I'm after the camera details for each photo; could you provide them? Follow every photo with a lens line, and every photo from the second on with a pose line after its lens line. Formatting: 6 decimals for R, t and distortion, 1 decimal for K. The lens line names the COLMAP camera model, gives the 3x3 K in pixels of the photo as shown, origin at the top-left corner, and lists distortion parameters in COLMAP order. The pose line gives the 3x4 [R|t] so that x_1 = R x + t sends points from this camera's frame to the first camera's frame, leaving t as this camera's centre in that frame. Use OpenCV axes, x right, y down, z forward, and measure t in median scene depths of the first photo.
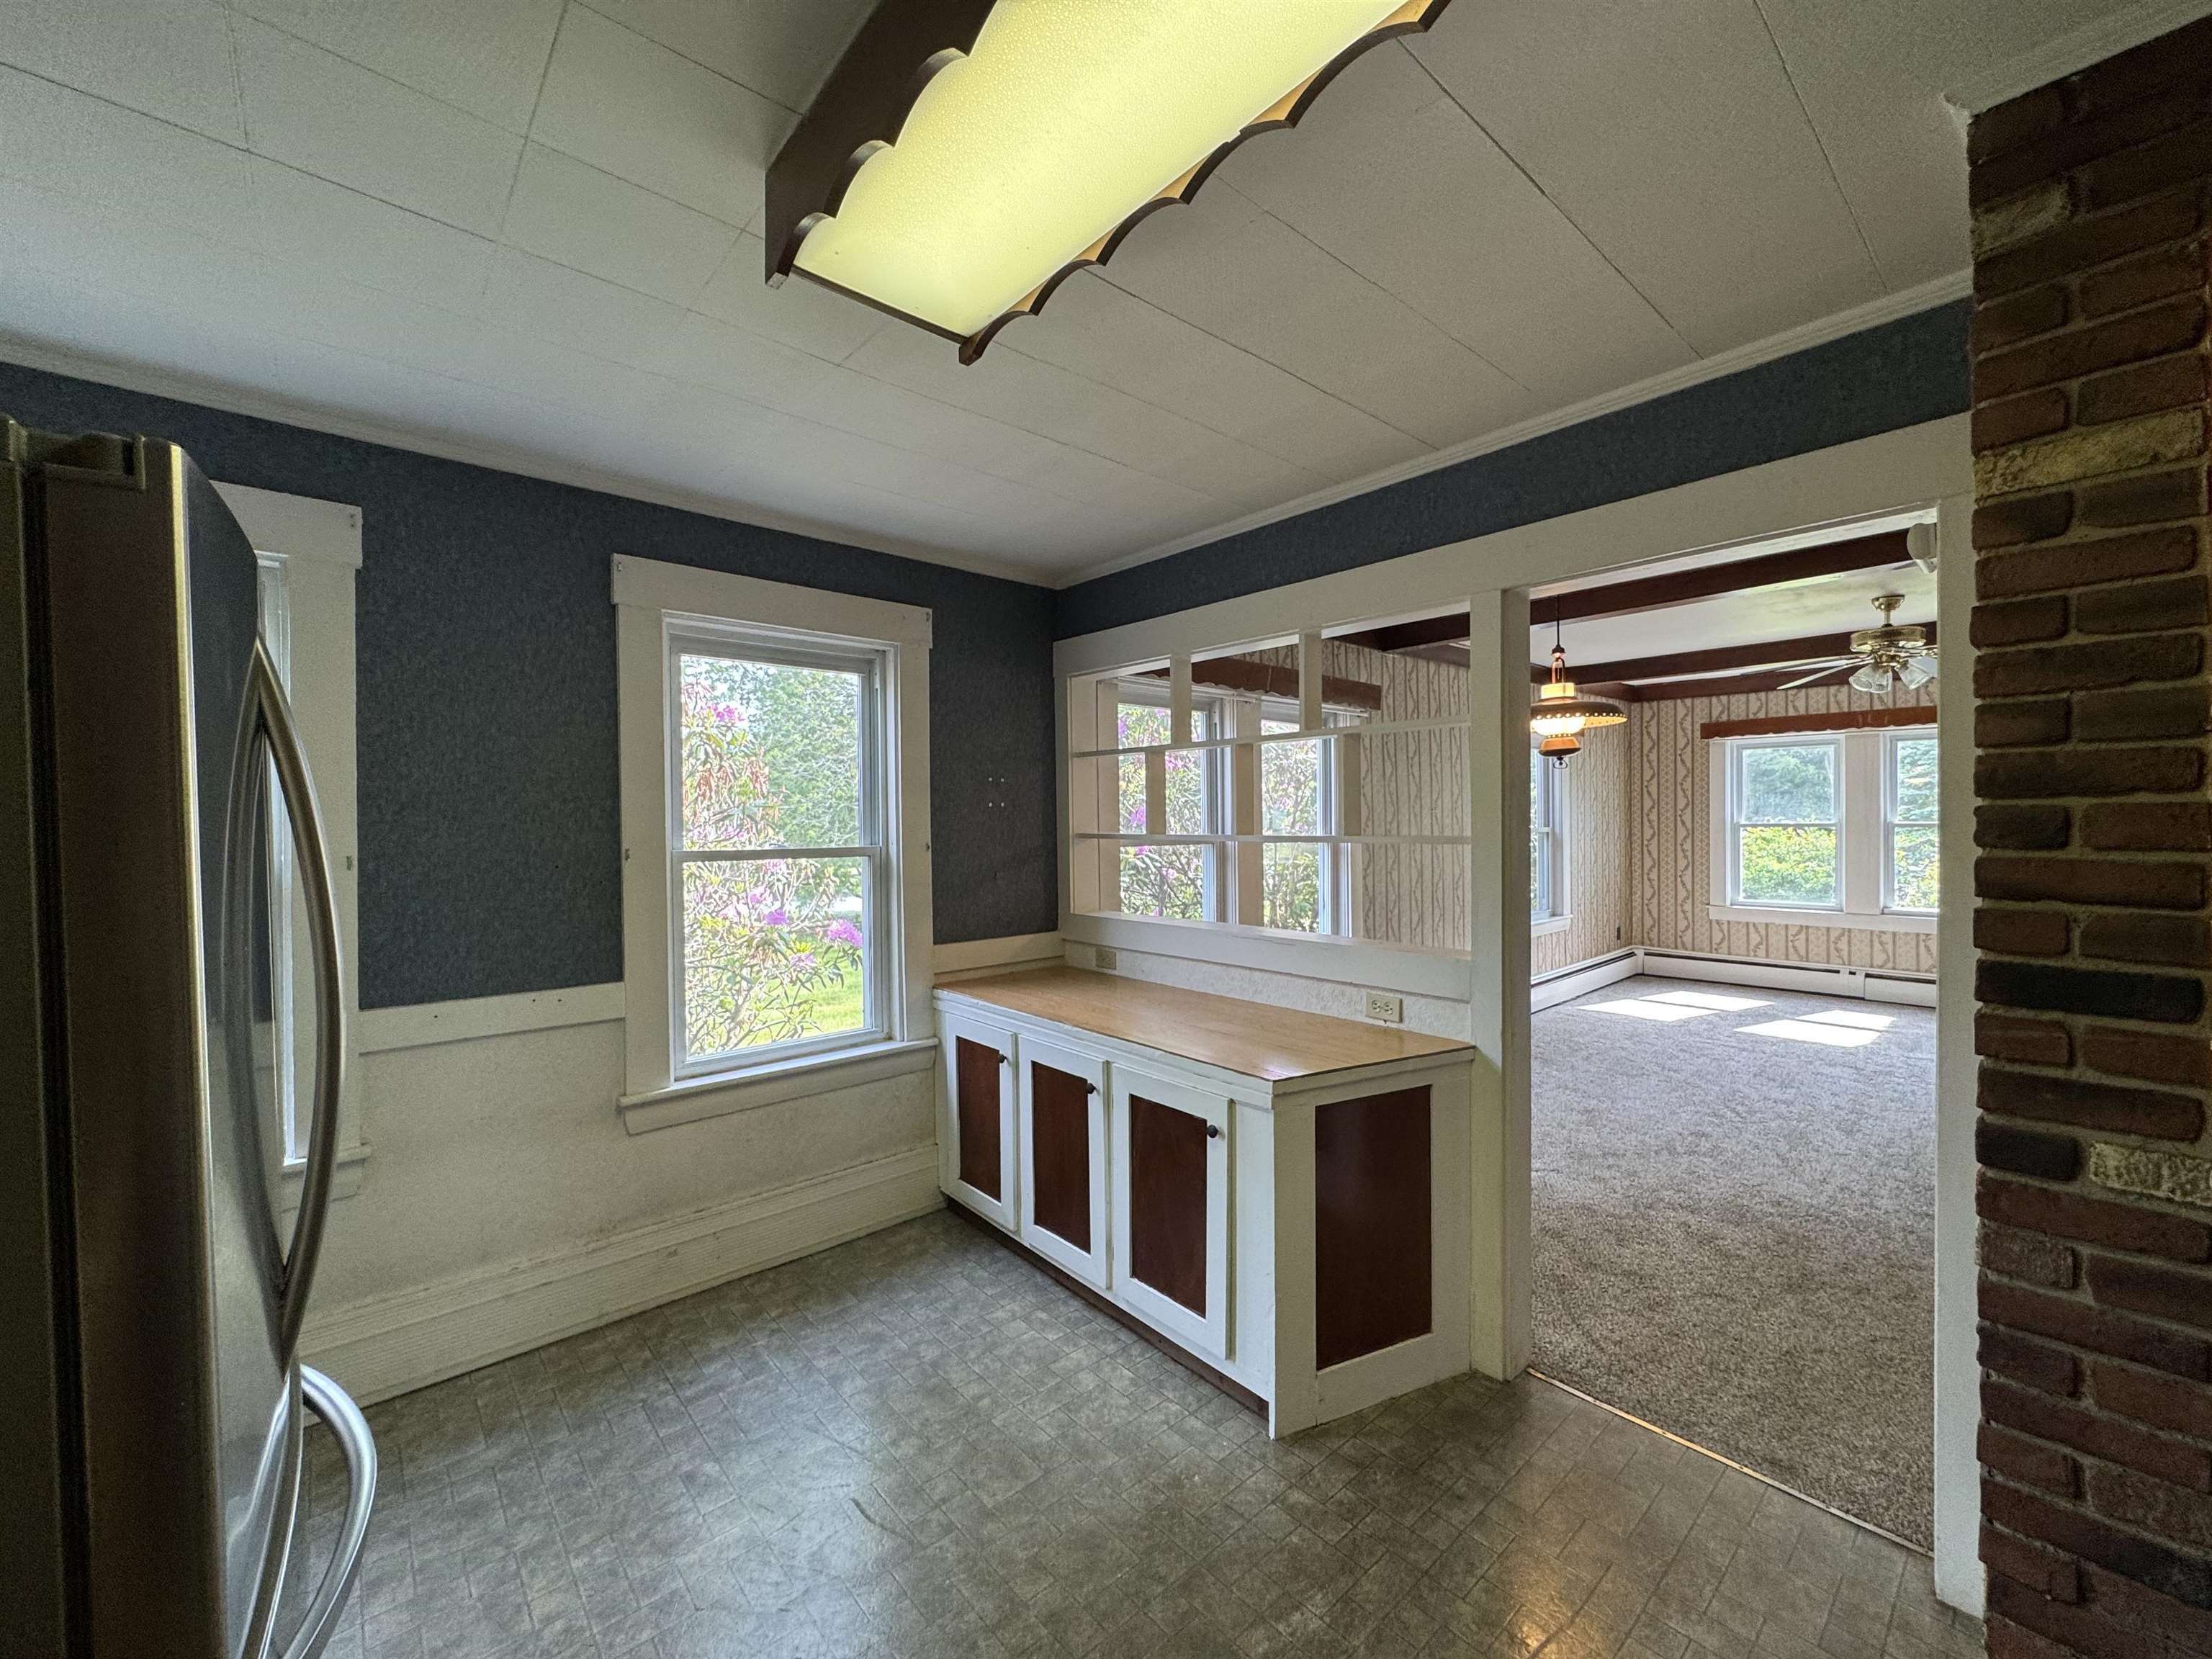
lens RADIAL K [[881.8, 0, 1105.8], [0, 881.8, 829.6], [0, 0, 1]] dist [-0.003382, 0.000731]
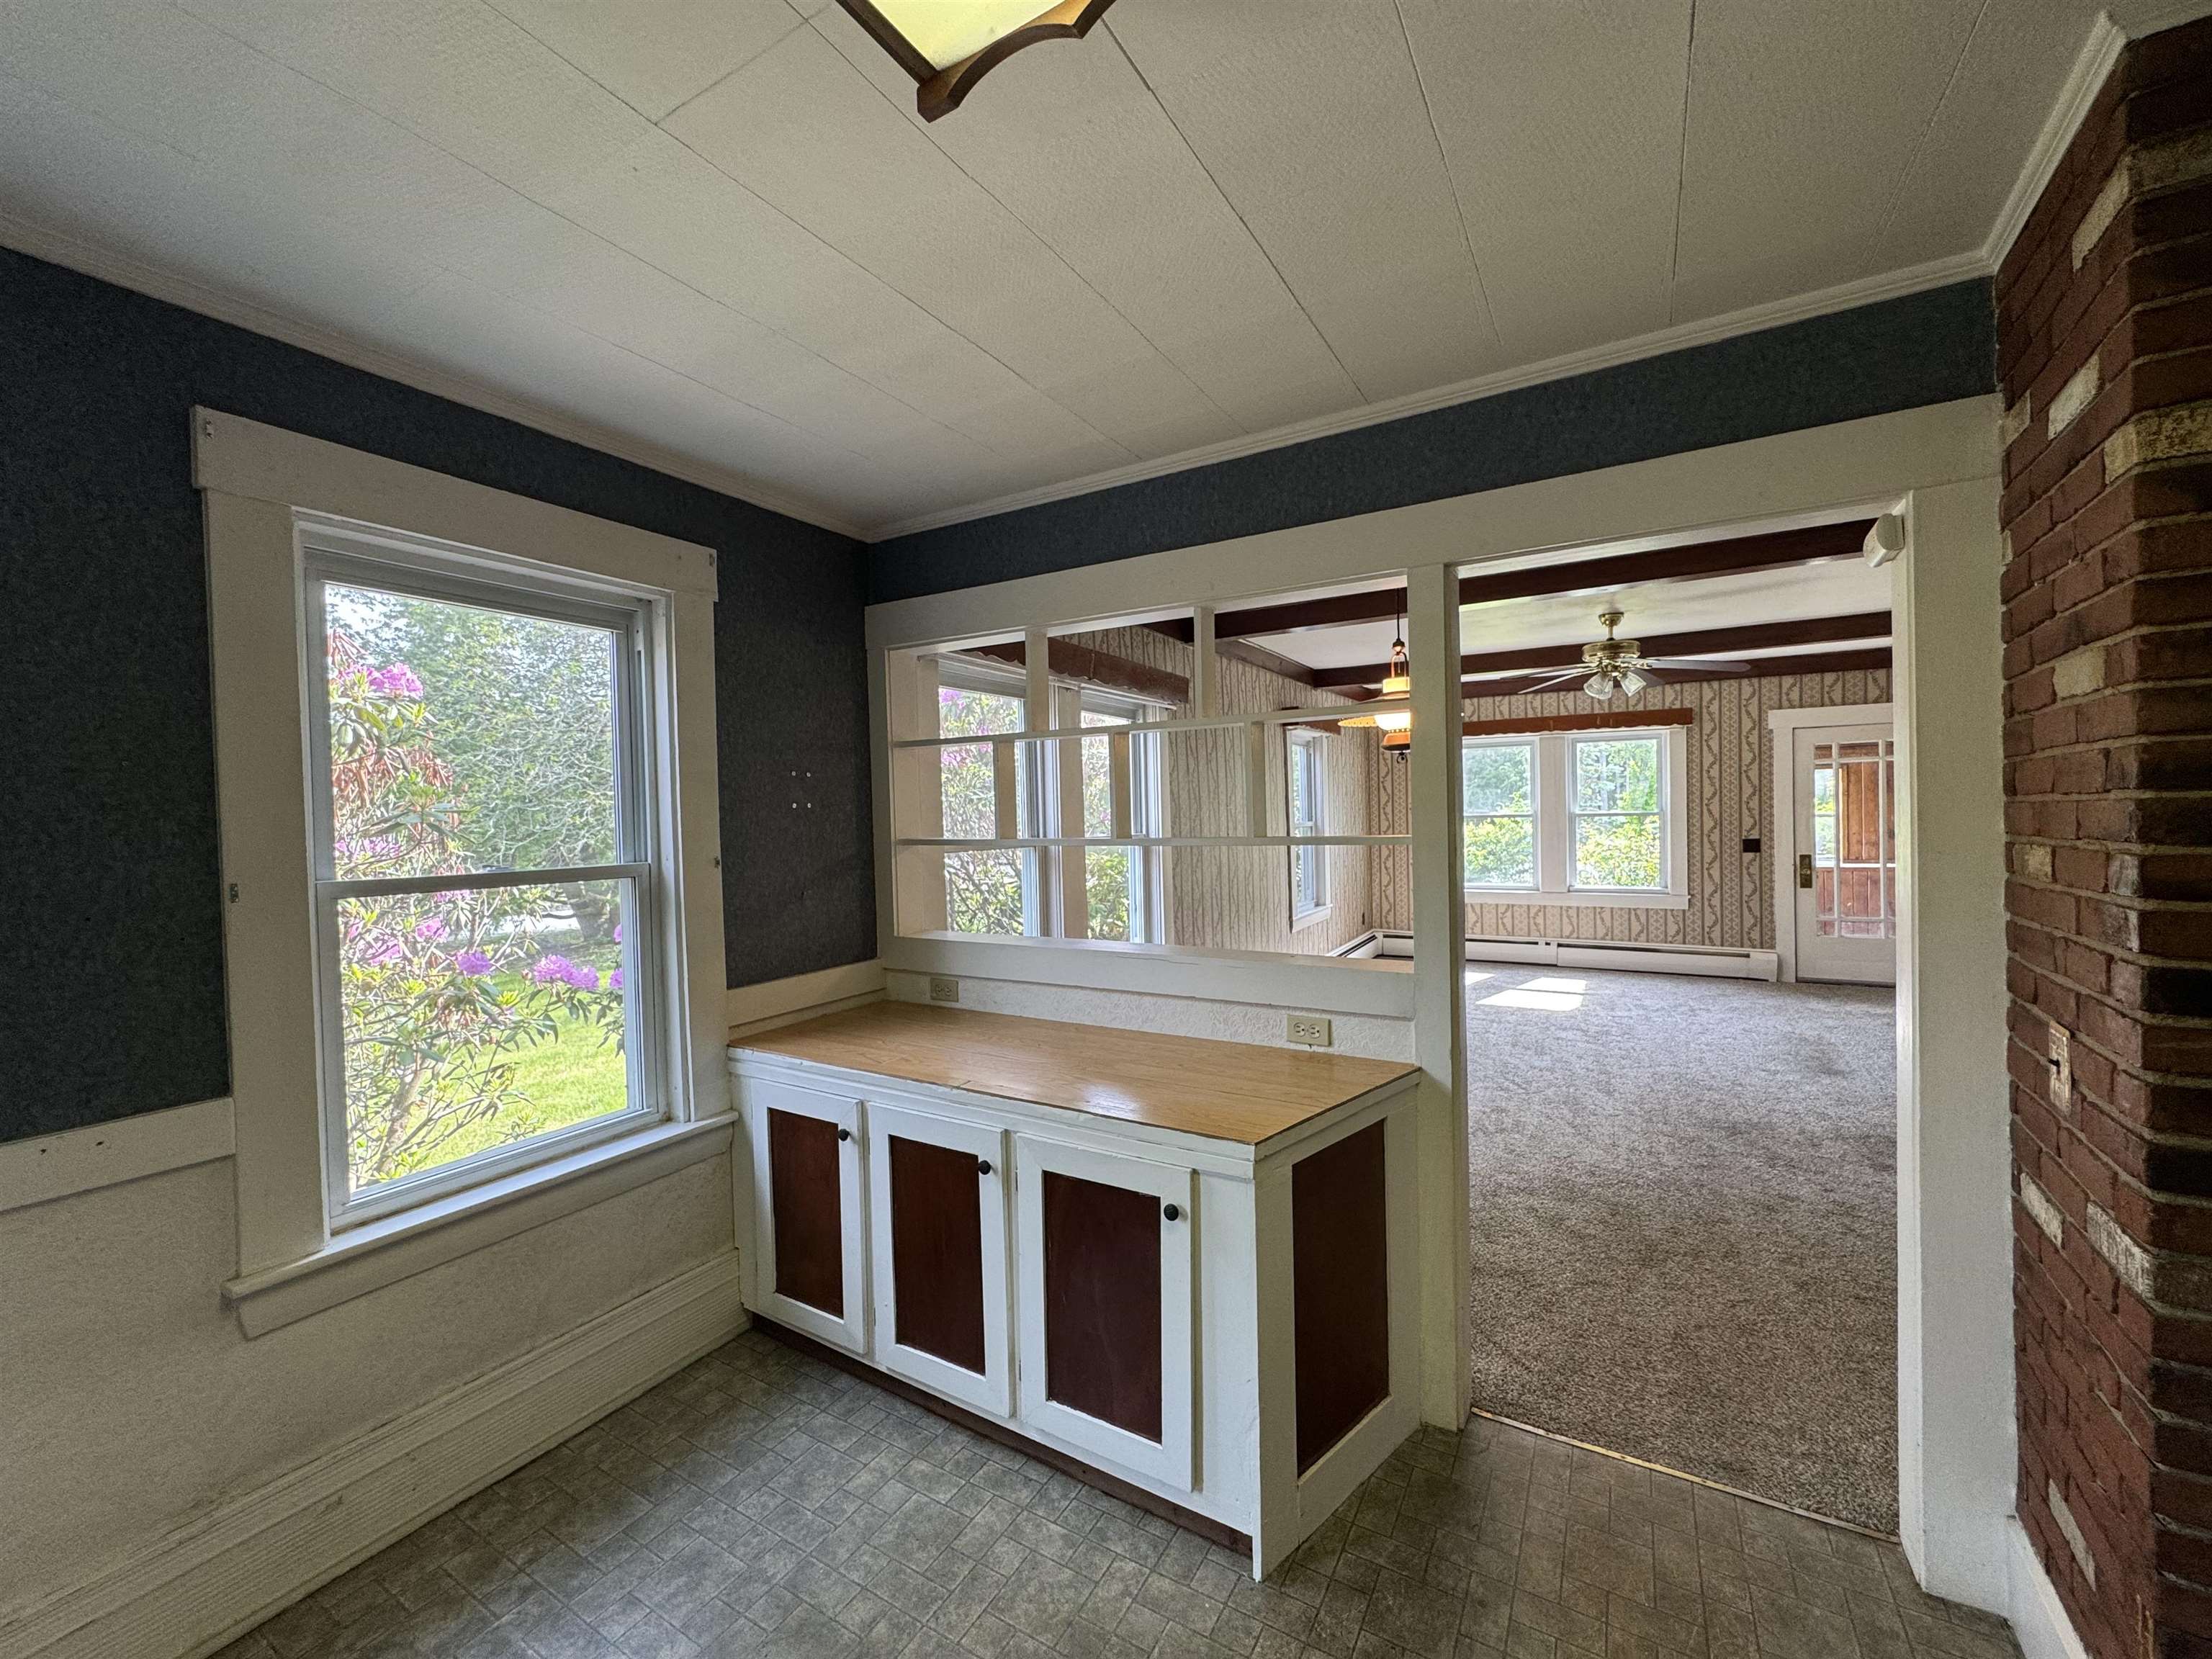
lens RADIAL K [[881.8, 0, 1105.7], [0, 881.8, 829.1], [0, 0, 1]] dist [-0.003382, 0.000731]
pose [[0.950565, -0.018373, 0.309983, -0.134578], [0.017638, 0.999831, 0.005176, -0.007947], [-0.310025, 0.000547, 0.950728, 0.195724]]
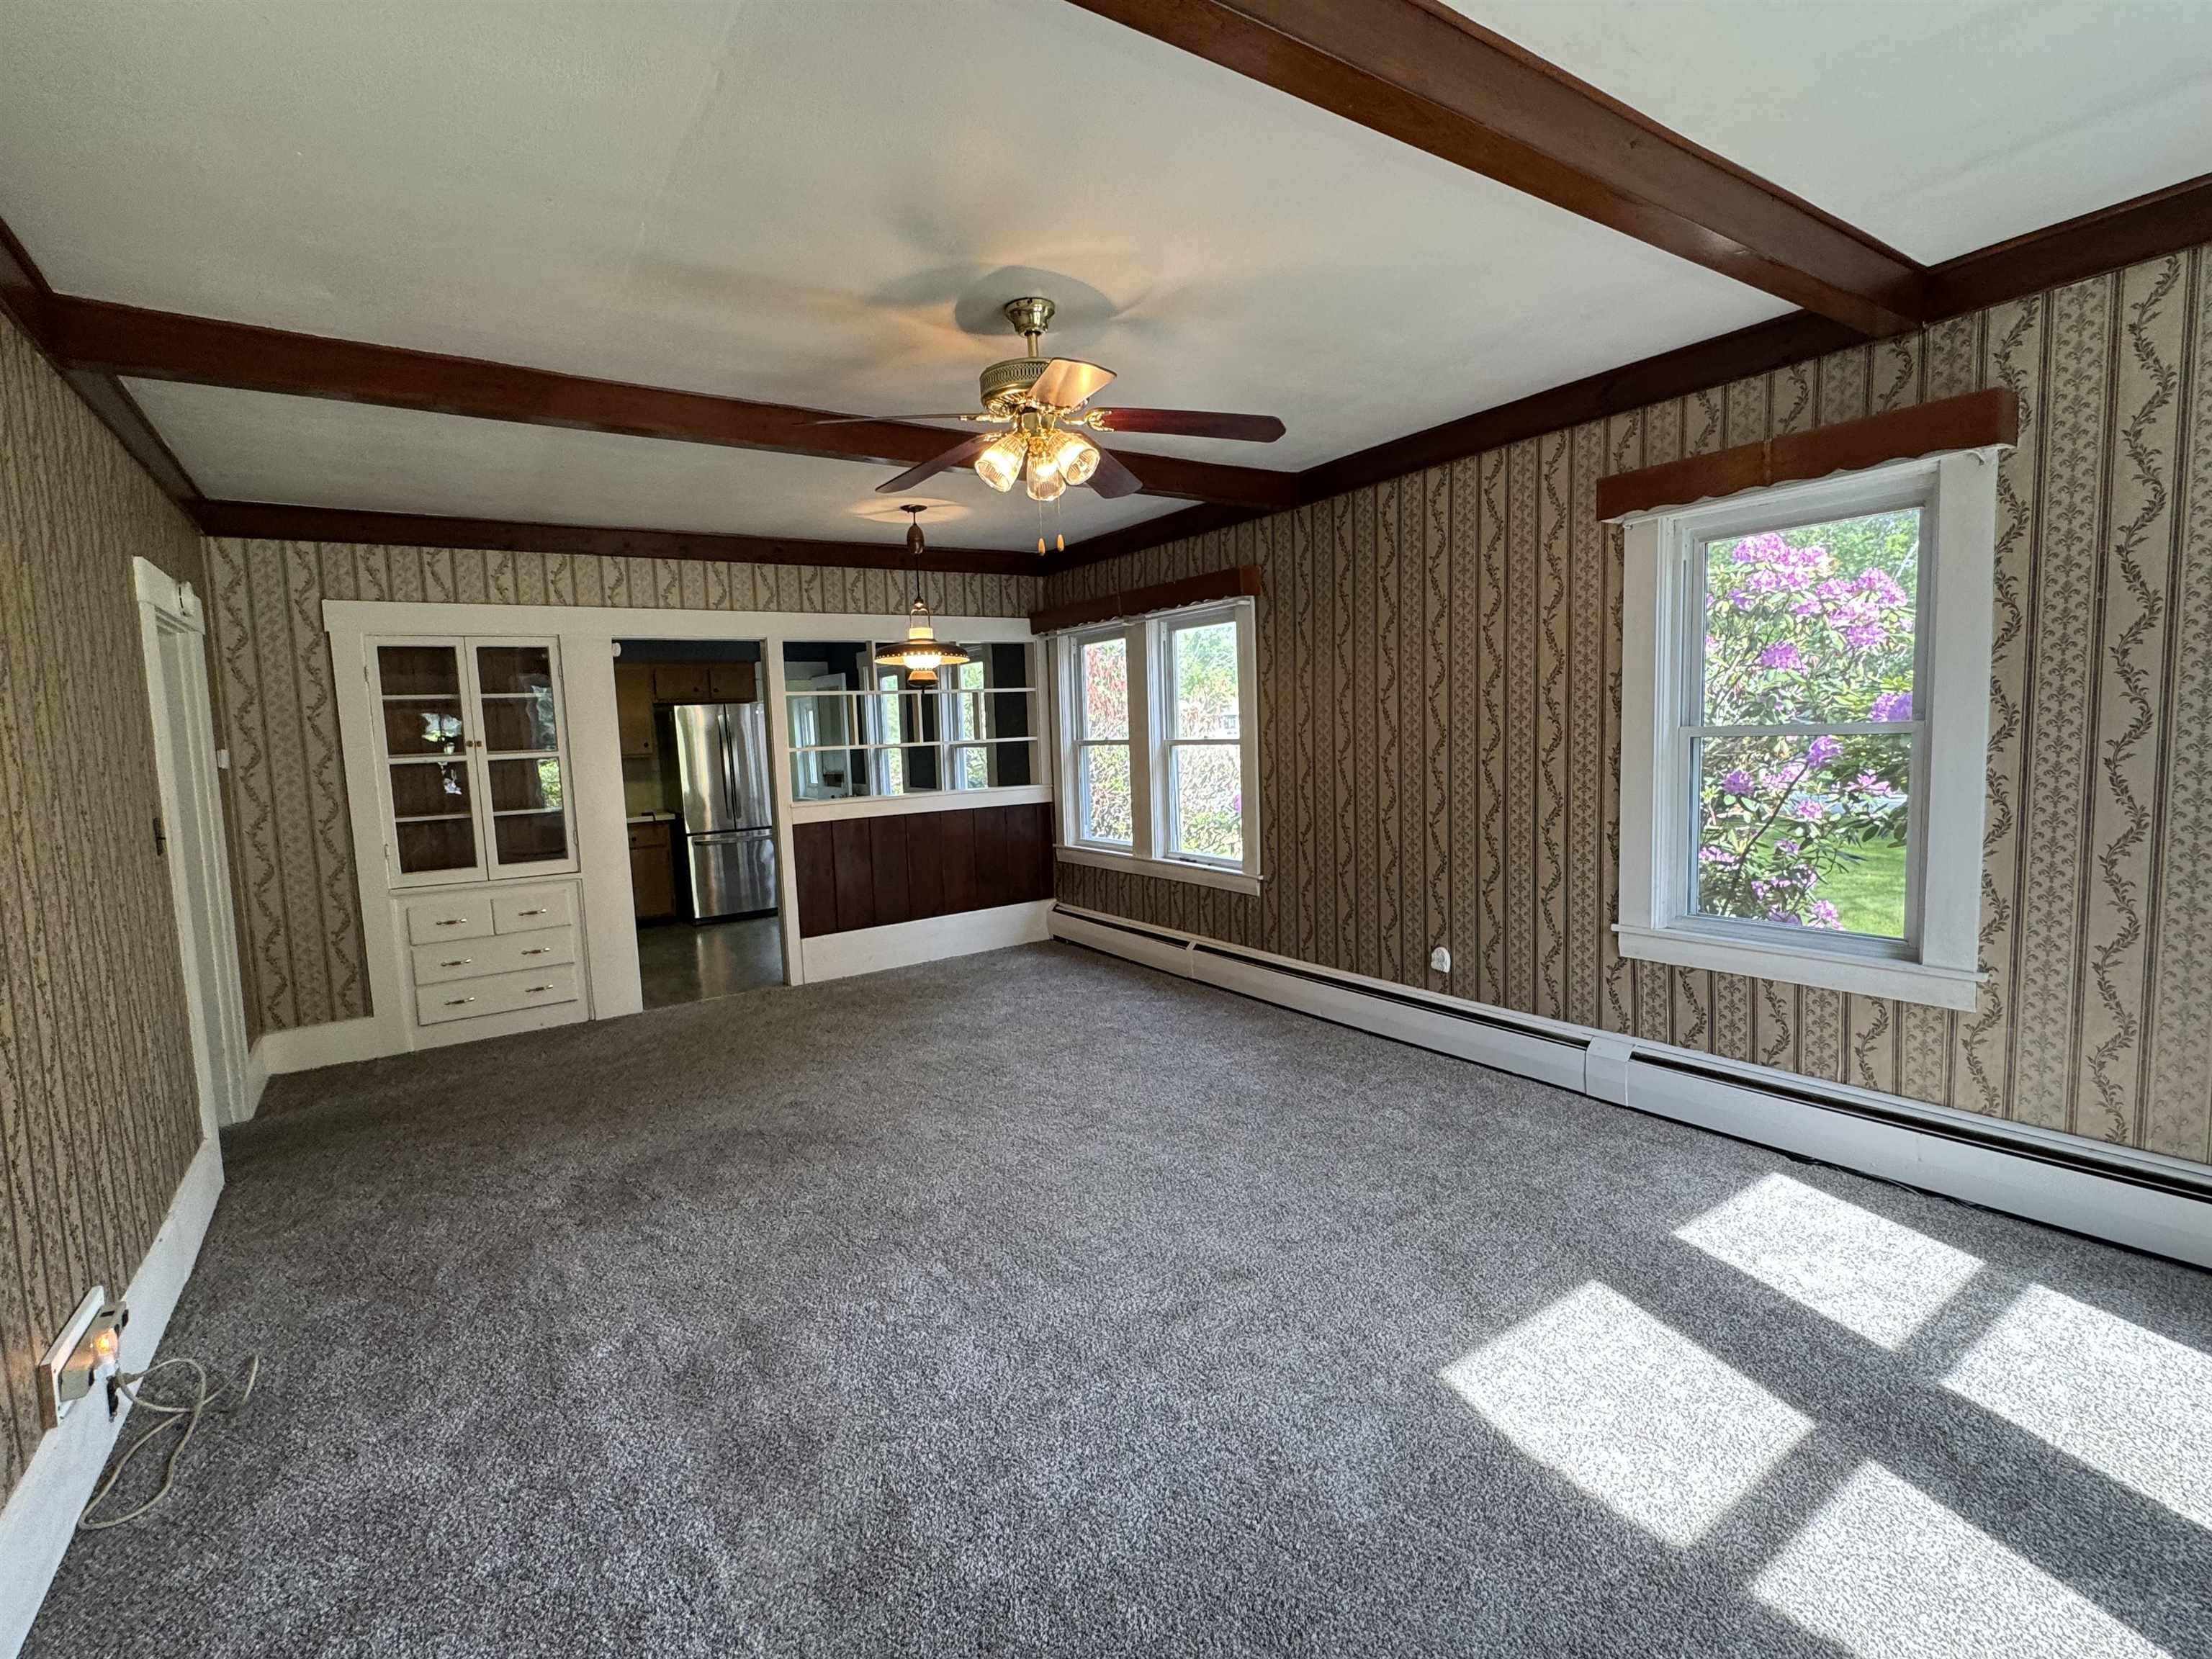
lens RADIAL K [[1023.5, 0, 1114.4], [0, 1023.5, 820.3], [0, 0, 1]] dist [-0.003177, -0.001133]
pose [[-0.118967, 0.100359, -0.987813, 2.392254], [0.030320, 0.994782, 0.097416, -0.031533], [0.992435, -0.018361, -0.121389, 1.769378]]
